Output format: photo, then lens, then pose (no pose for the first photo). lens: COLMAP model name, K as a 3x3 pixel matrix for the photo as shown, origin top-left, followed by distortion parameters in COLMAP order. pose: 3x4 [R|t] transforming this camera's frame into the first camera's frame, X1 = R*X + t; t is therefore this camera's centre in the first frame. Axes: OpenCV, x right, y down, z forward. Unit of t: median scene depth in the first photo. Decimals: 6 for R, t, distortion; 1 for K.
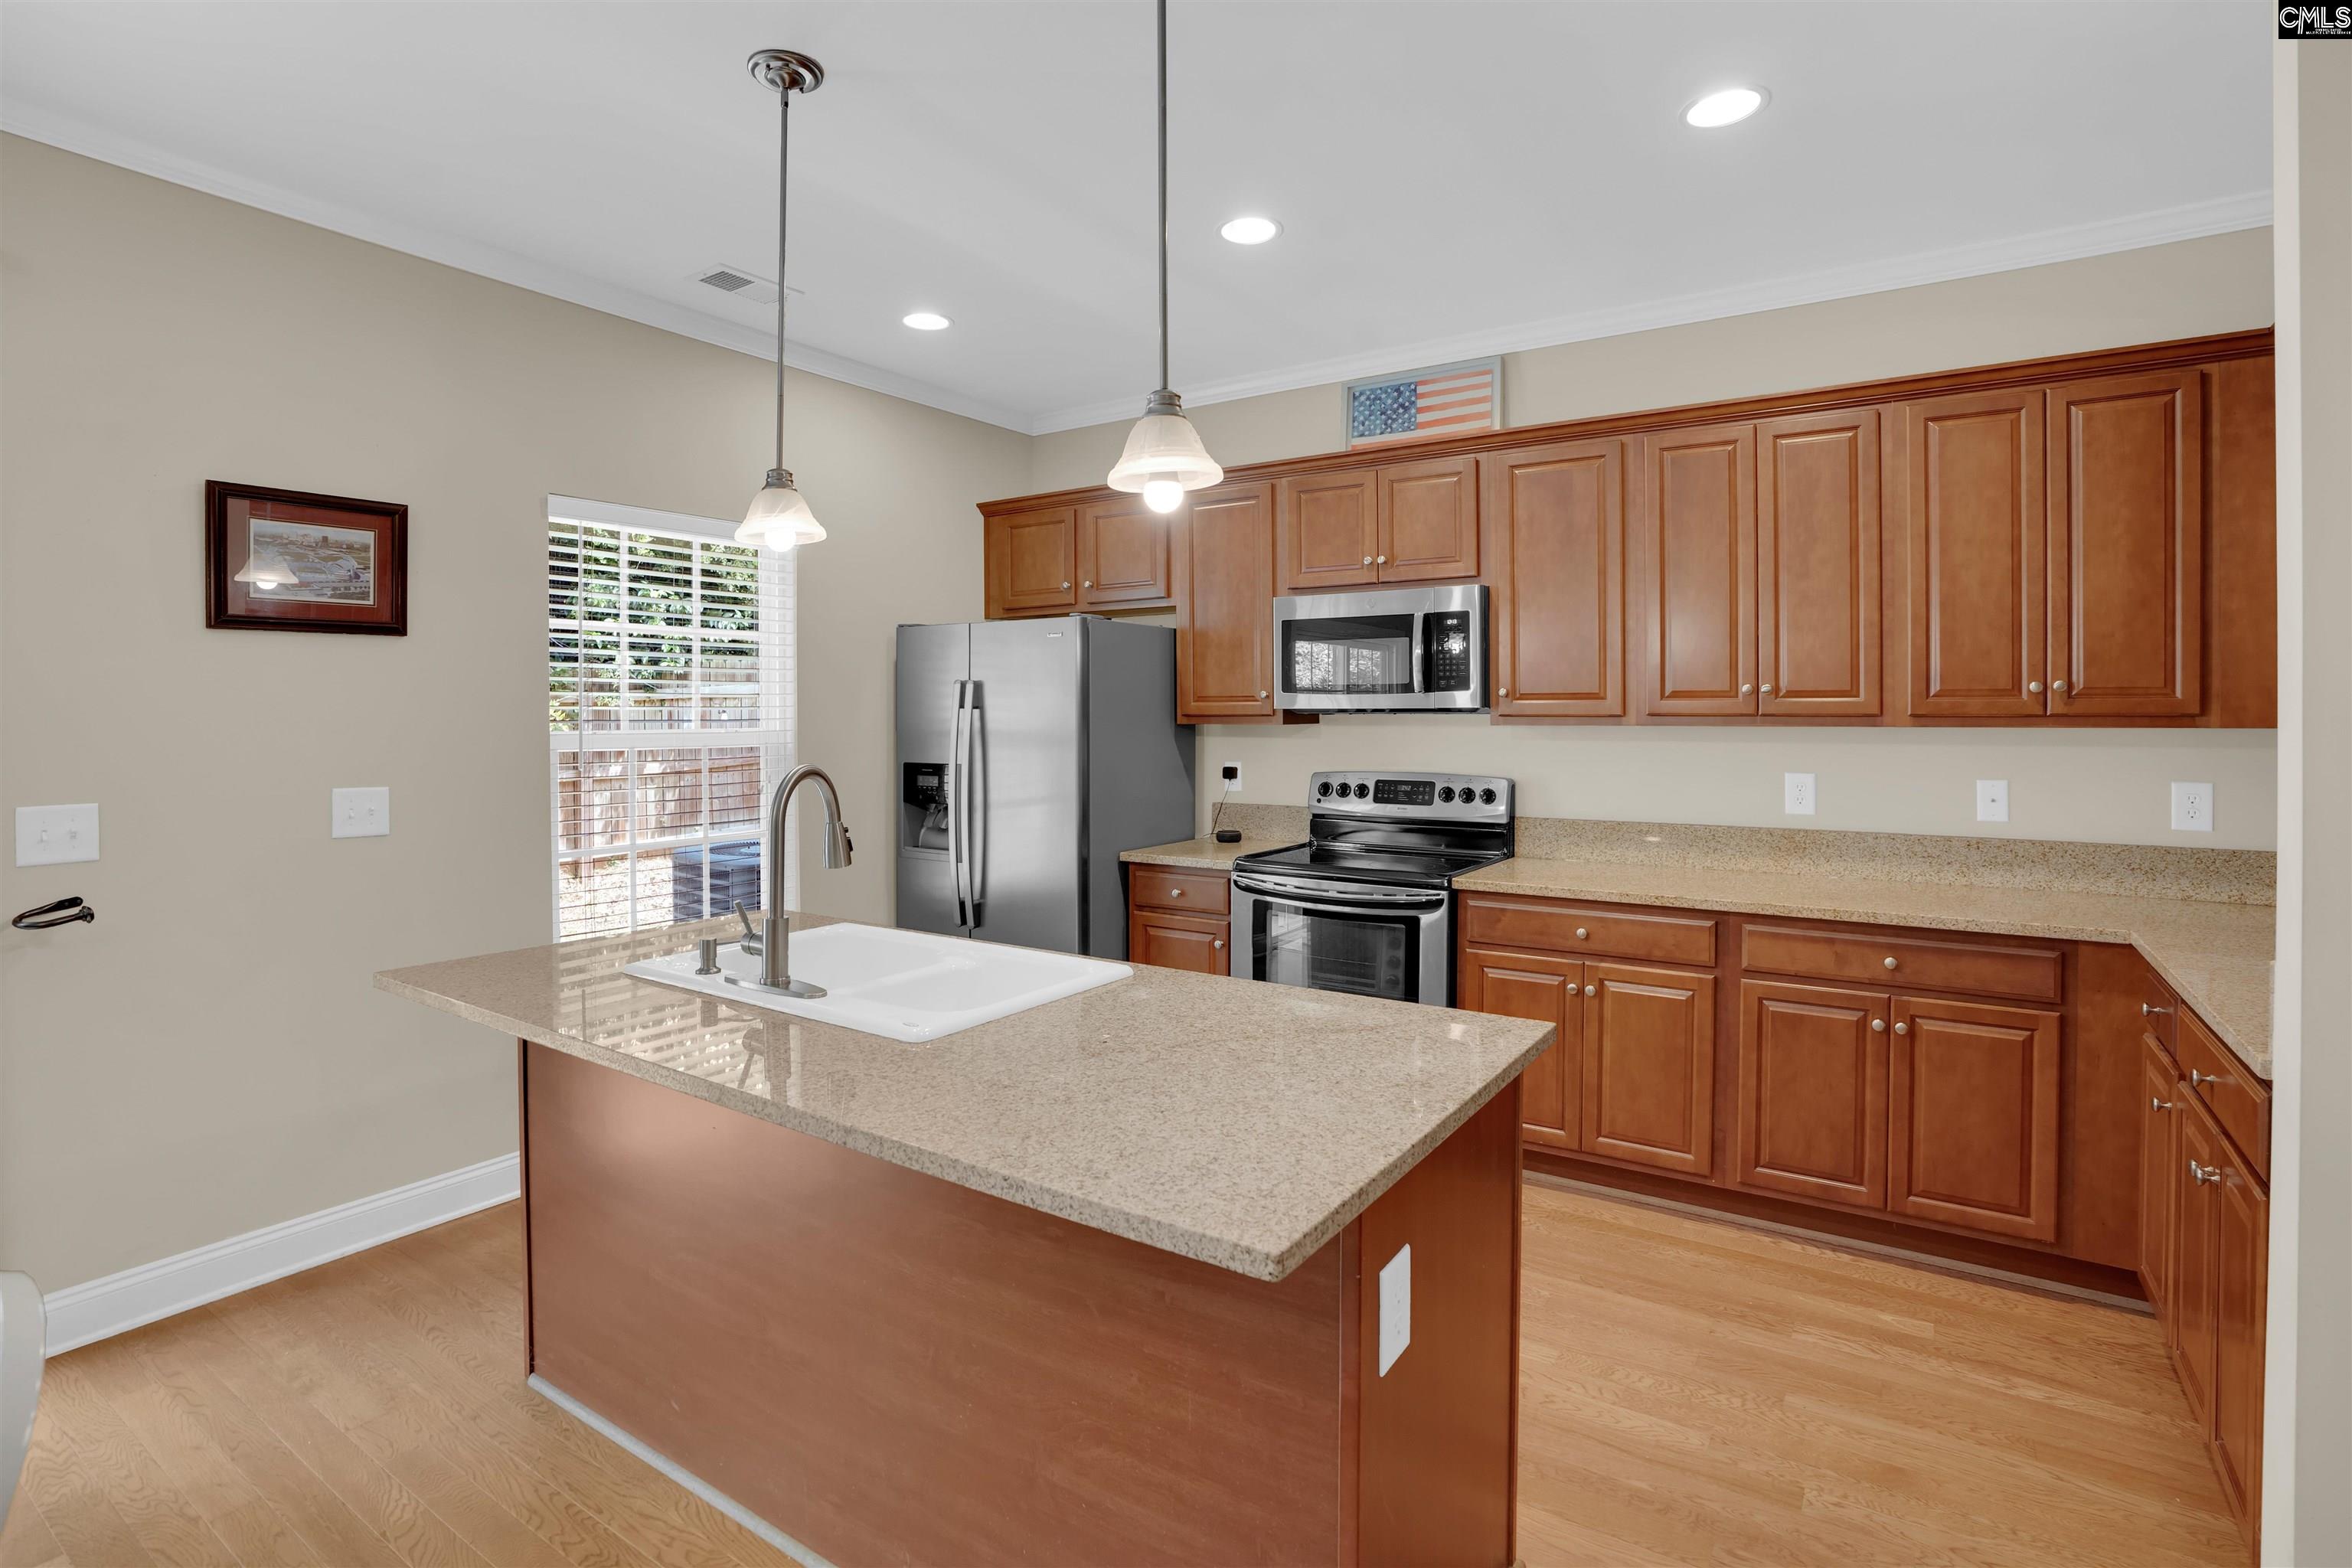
lens RADIAL K [[1134.3, 0, 1172.4], [0, 1134.3, 748.4], [0, 0, 1]] dist [-0.061024, 0.021021]
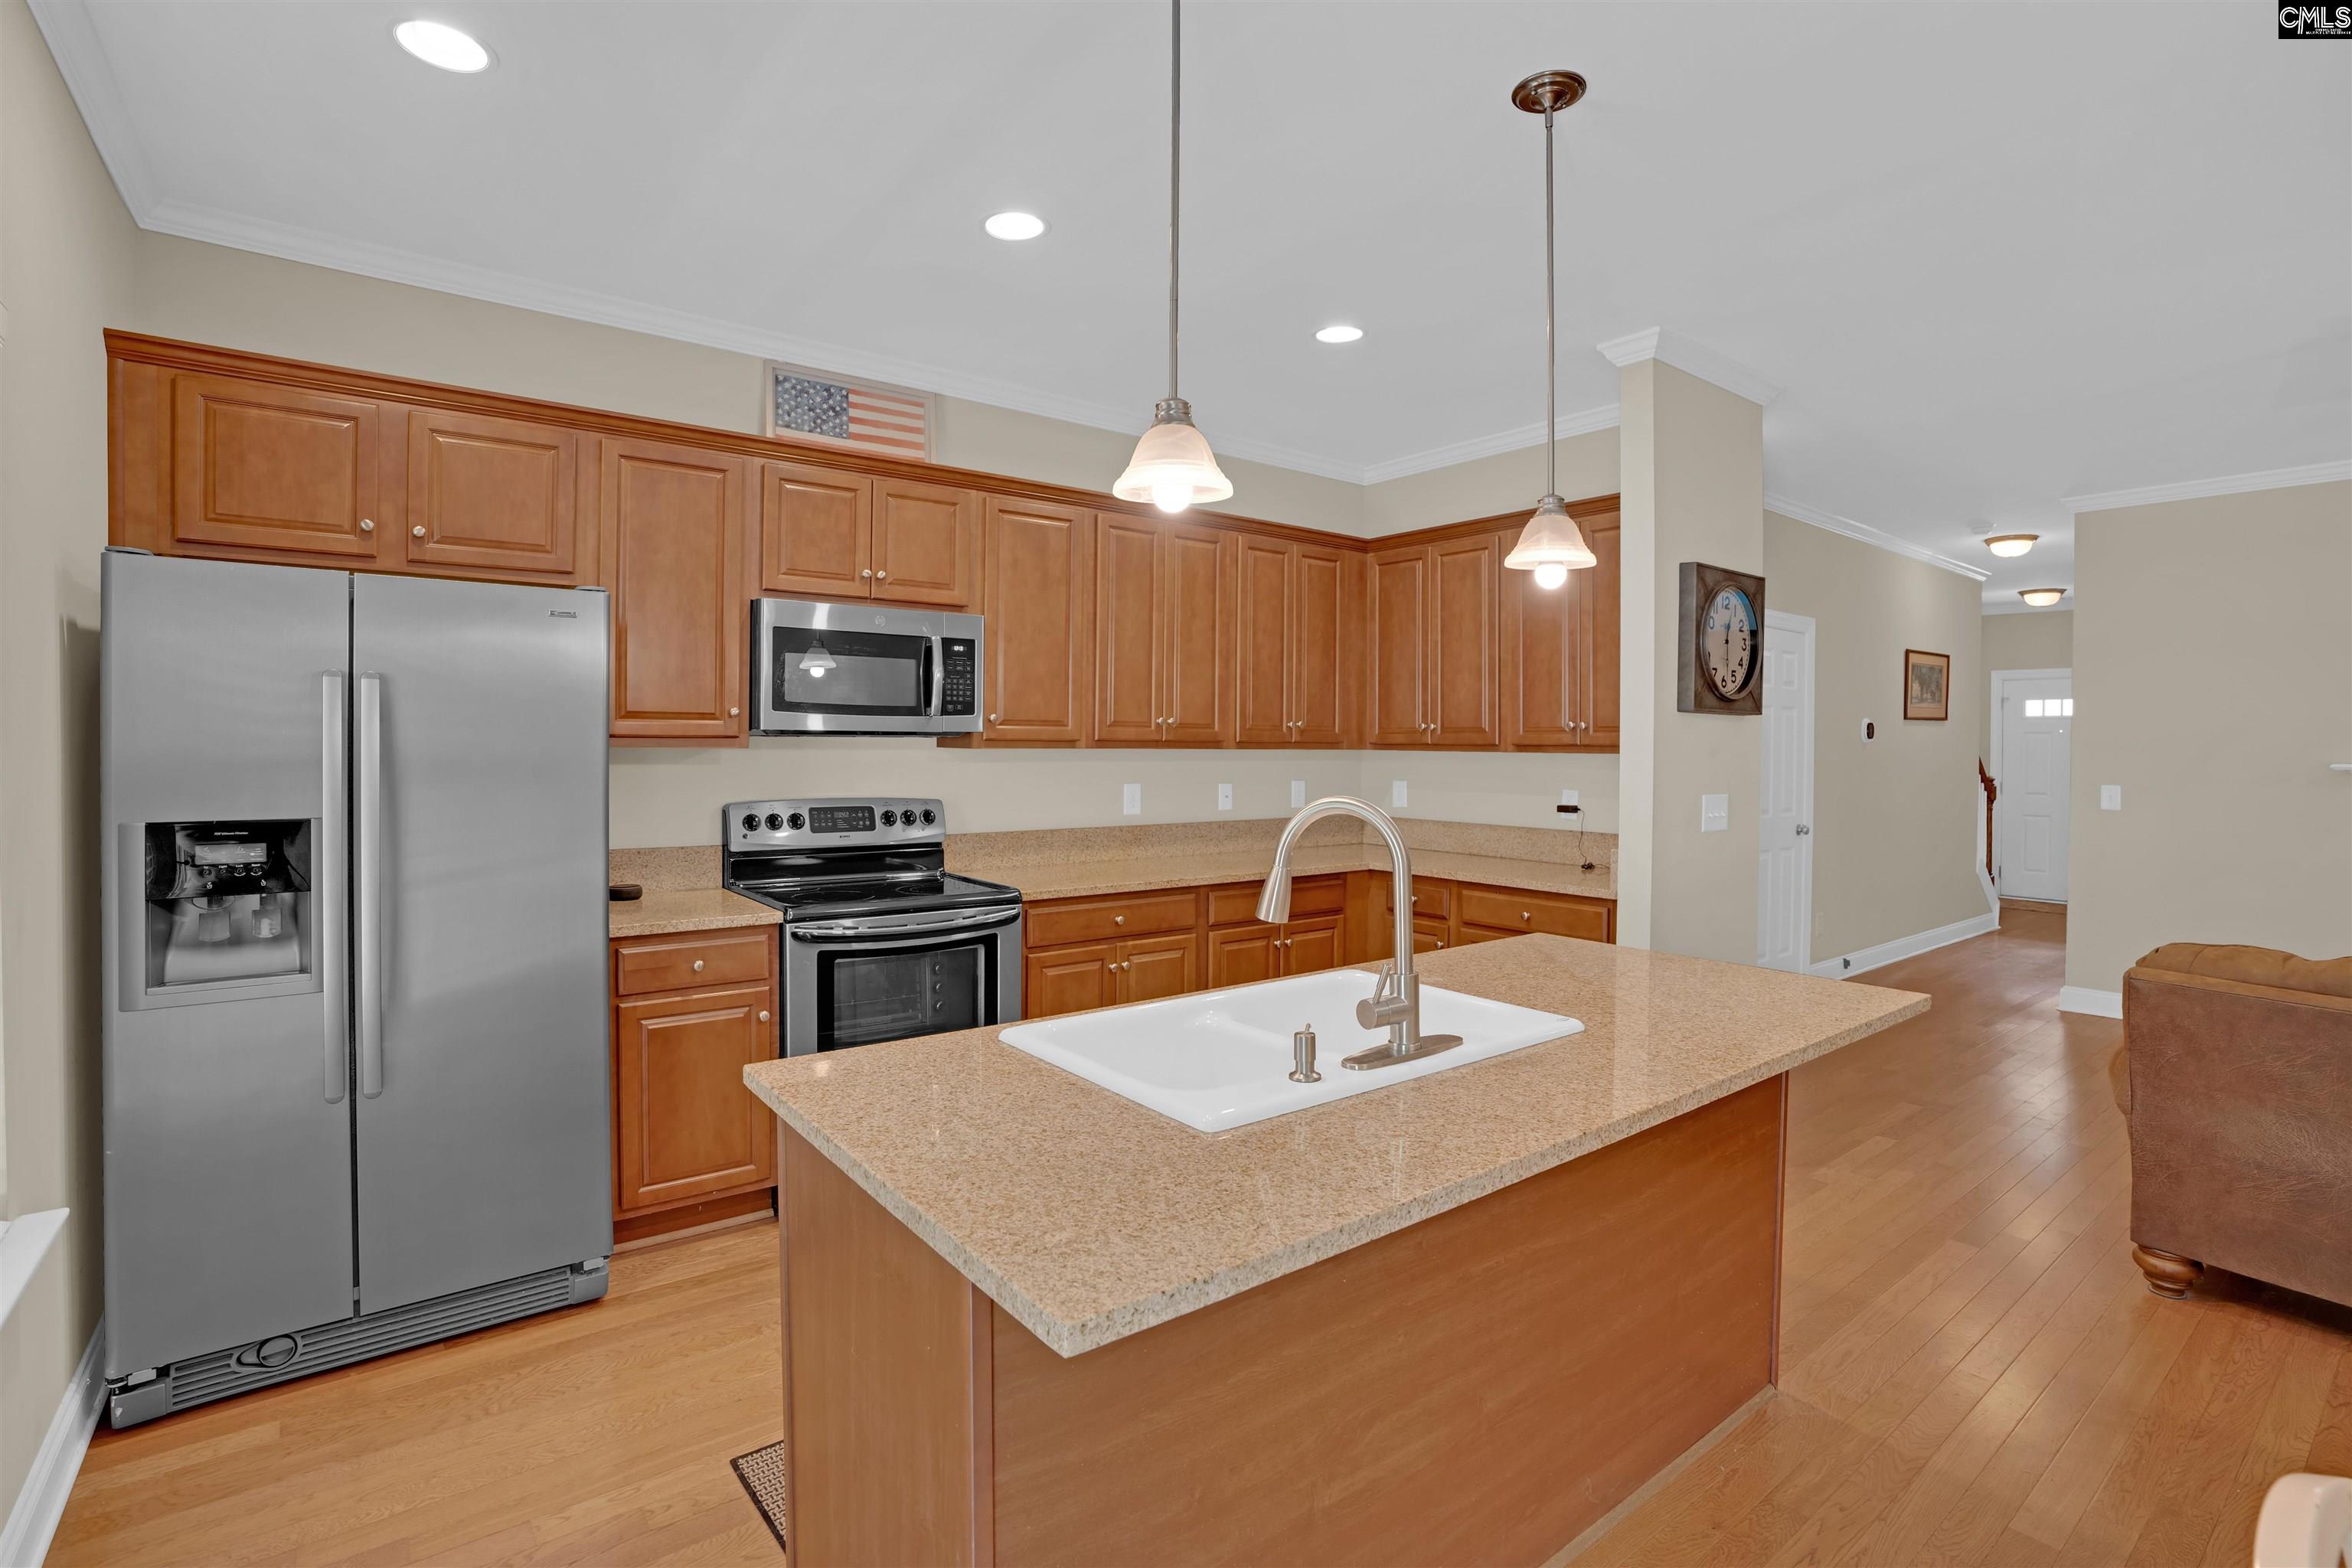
lens RADIAL K [[1134.3, 0, 1189.9], [0, 1134.3, 768.5], [0, 0, 1]] dist [-0.061024, 0.021021]
pose [[0.301015, -0.014461, 0.953510, -0.625591], [0.023489, 0.999694, 0.007746, -0.004266], [-0.953330, 0.020066, 0.301263, 0.454978]]
